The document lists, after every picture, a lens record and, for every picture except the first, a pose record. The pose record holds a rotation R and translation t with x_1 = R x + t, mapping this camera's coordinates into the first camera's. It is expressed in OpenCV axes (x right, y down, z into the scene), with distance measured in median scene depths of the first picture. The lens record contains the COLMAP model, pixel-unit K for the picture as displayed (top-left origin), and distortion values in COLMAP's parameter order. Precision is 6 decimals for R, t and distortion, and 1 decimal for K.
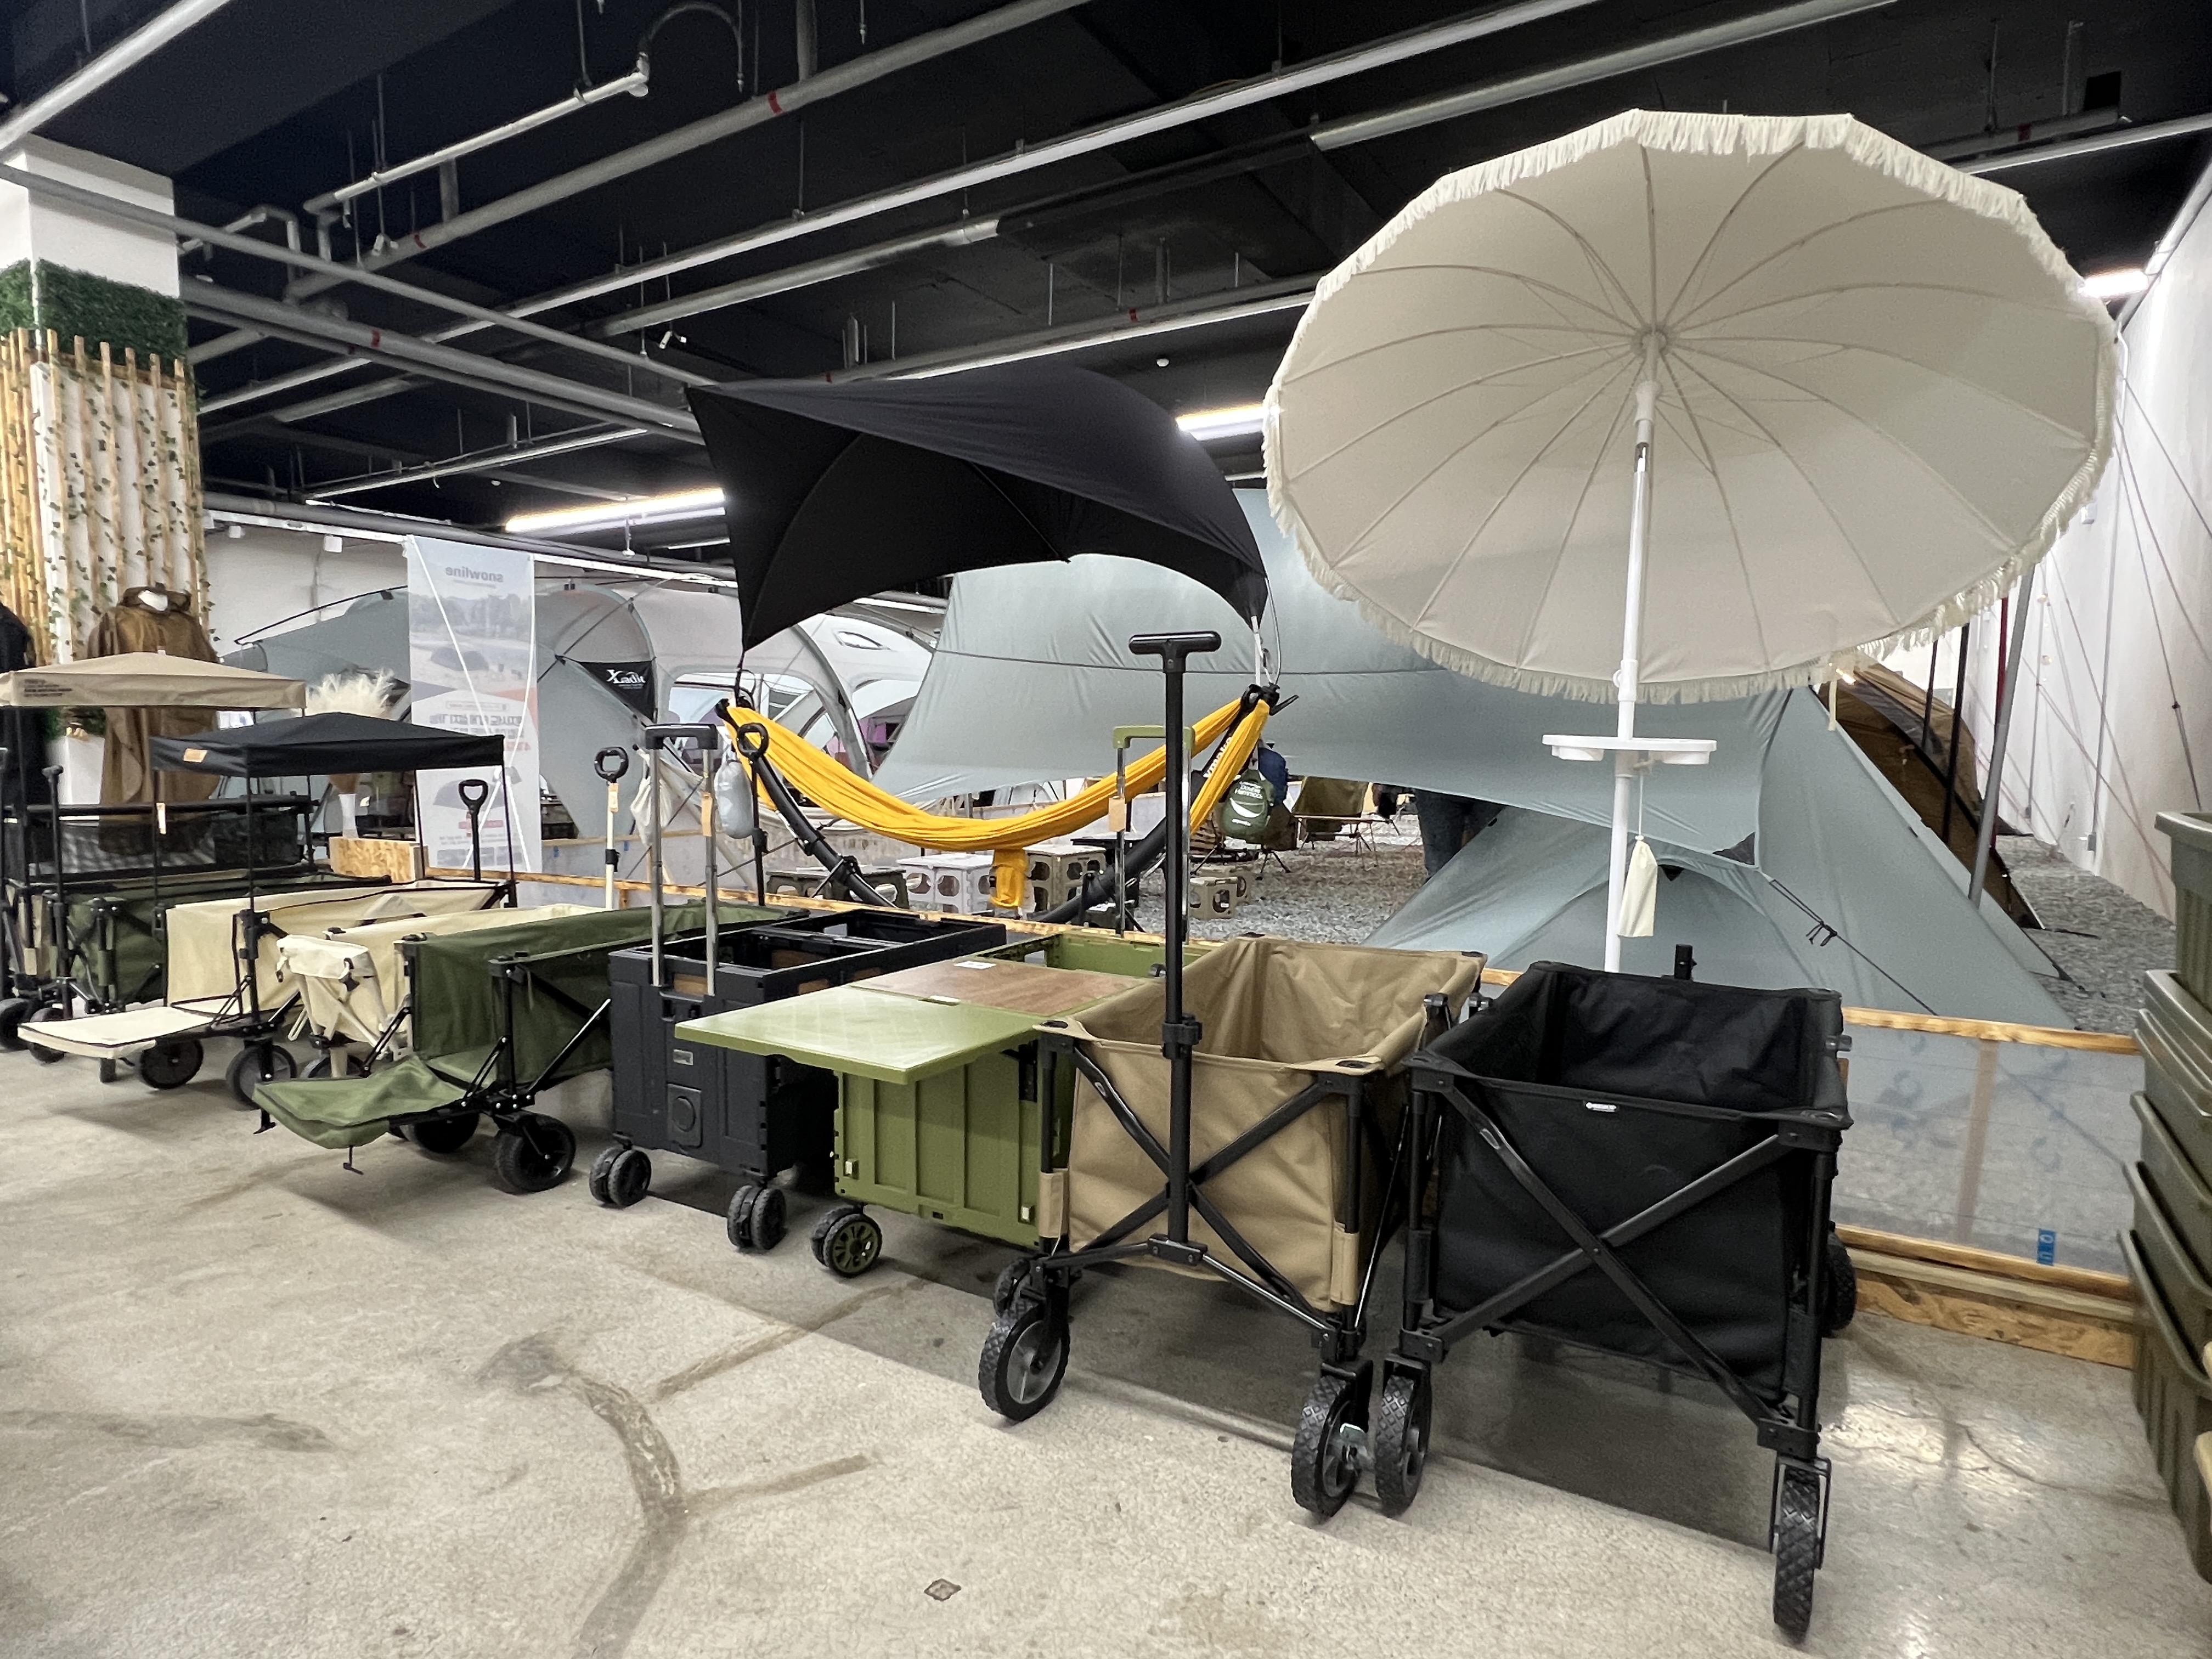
lens RADIAL K [[1226.6, 0, 1097.9], [0, 1226.6, 831.6], [0, 0, 1]] dist [-0.003900, -0.001685]
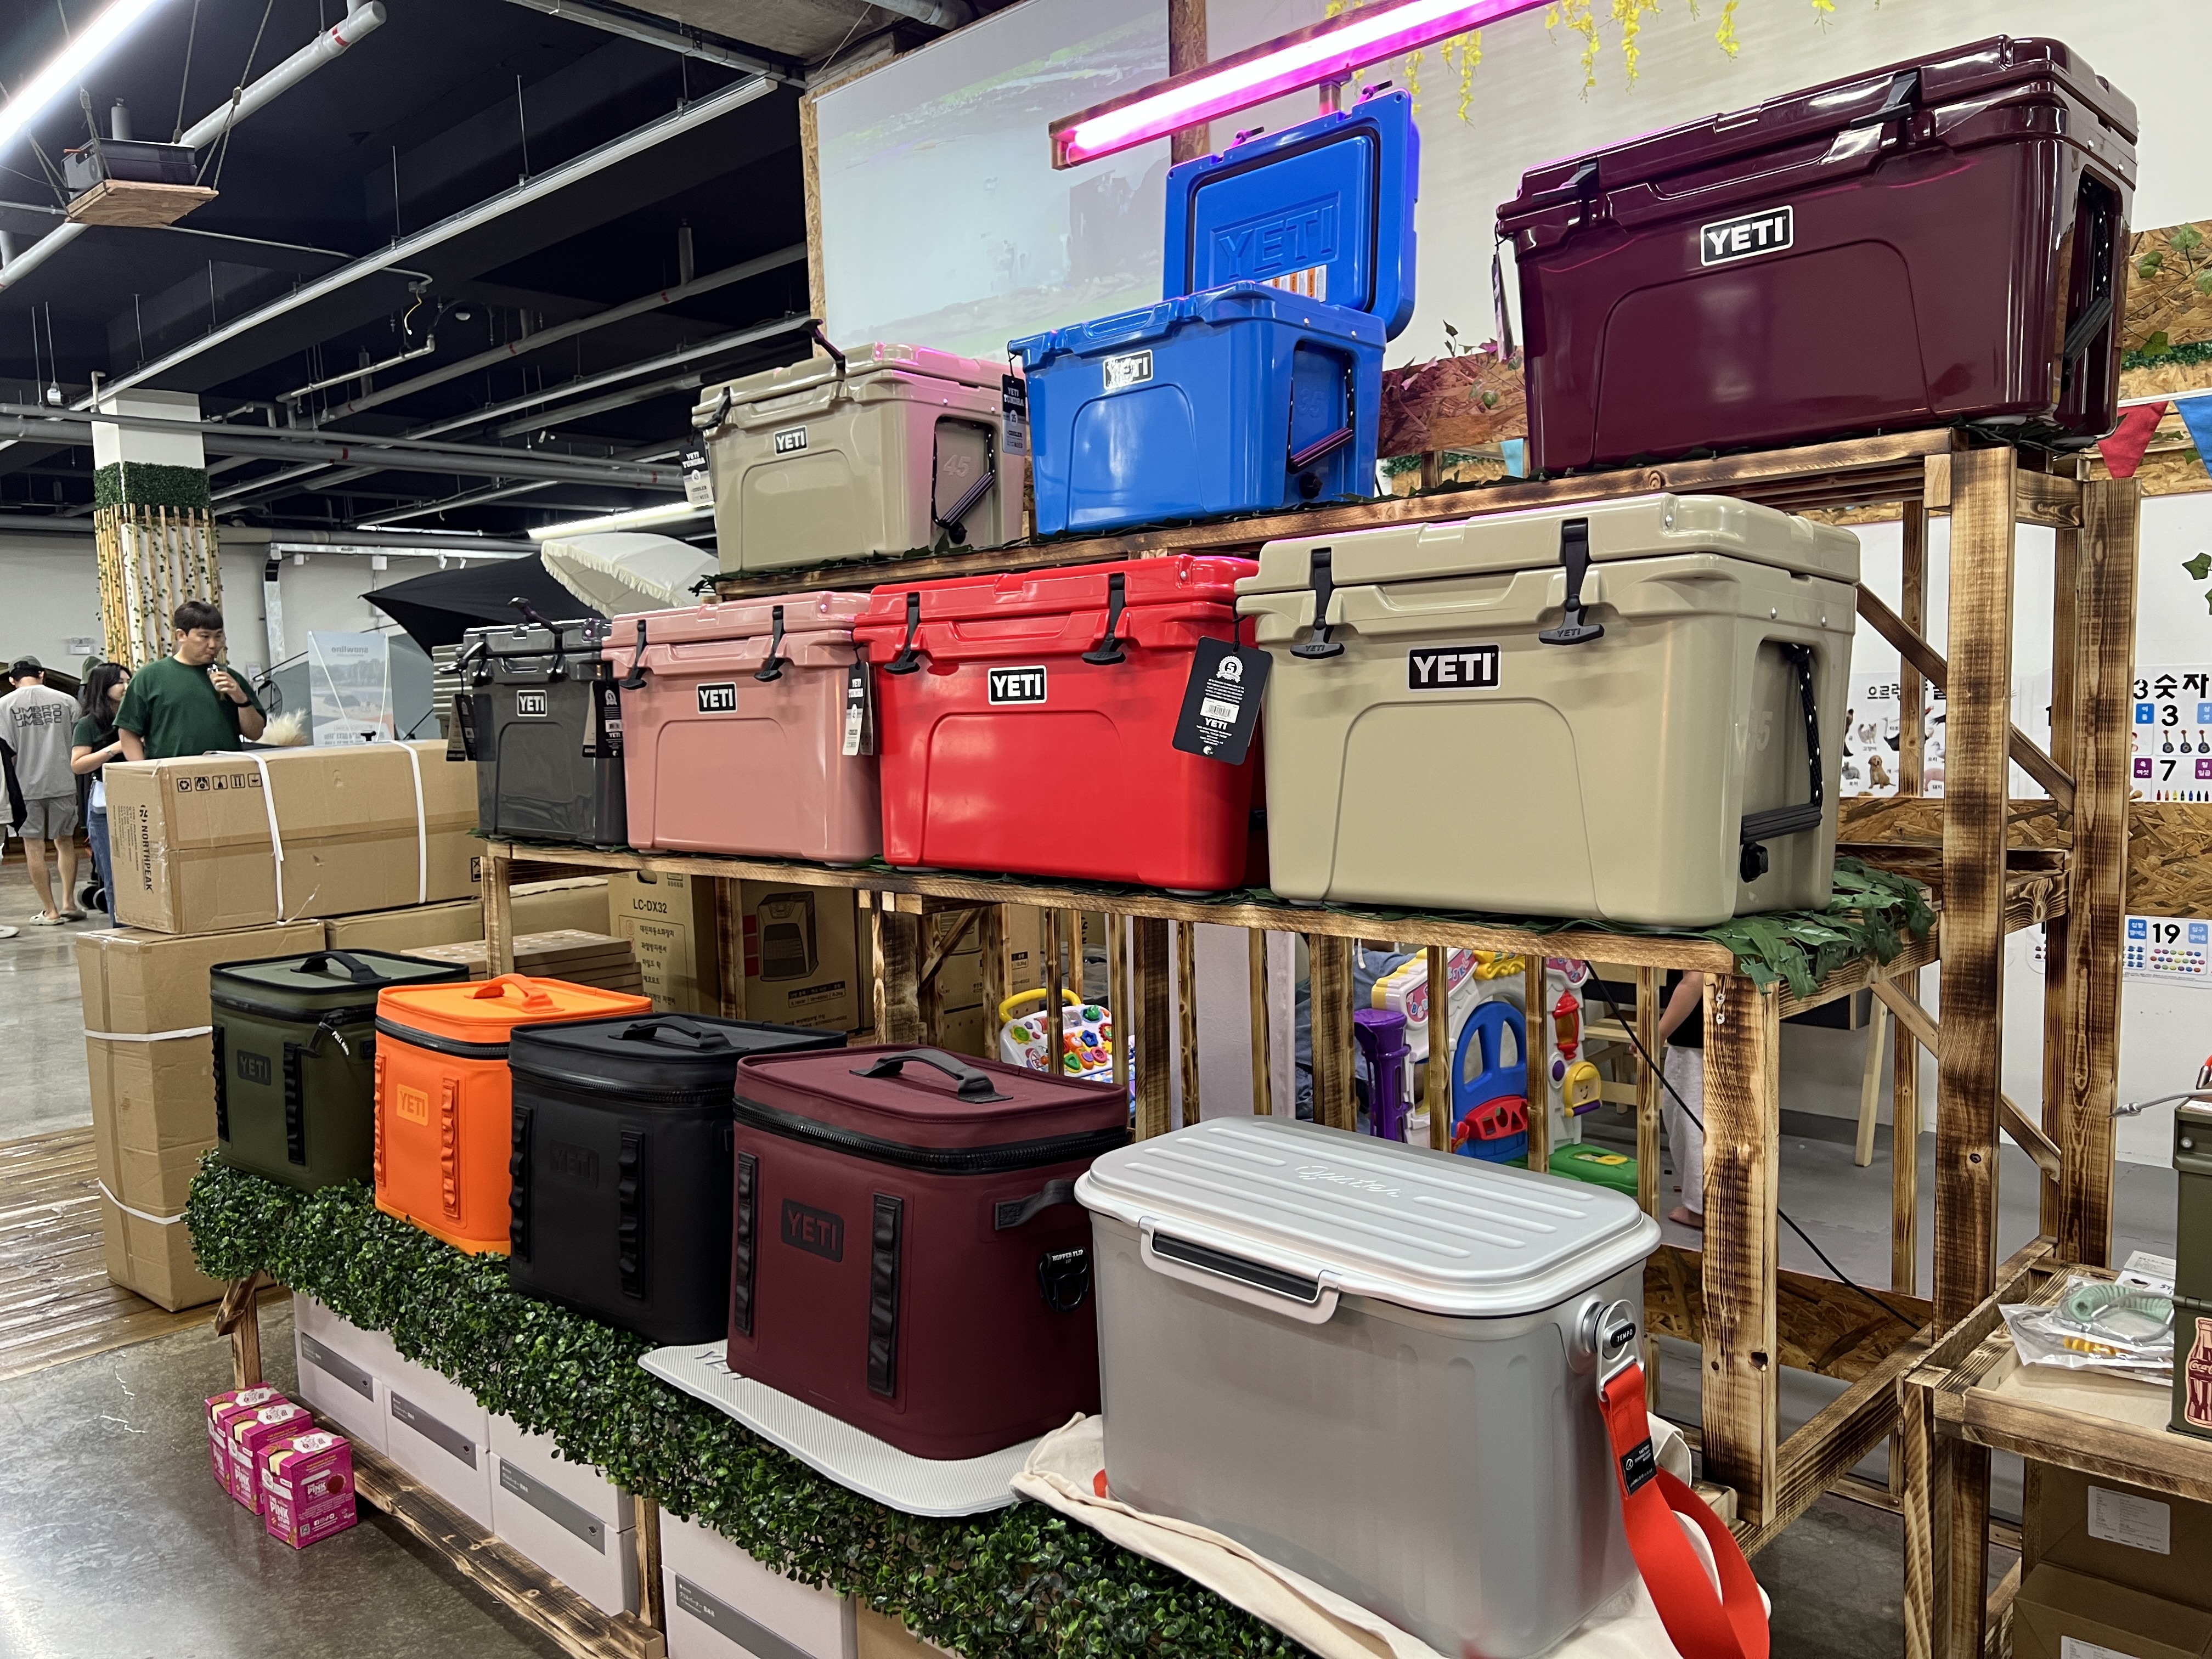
lens RADIAL K [[1676.8, 0, 1109.6], [0, 1676.8, 834.1], [0, 0, 1]] dist [0.016416, 0.006016]
pose [[0.977098, -0.012416, -0.212426, 0.882074], [0.013566, 0.999900, 0.003955, 0.043925], [0.212356, -0.006747, 0.977169, -0.920001]]
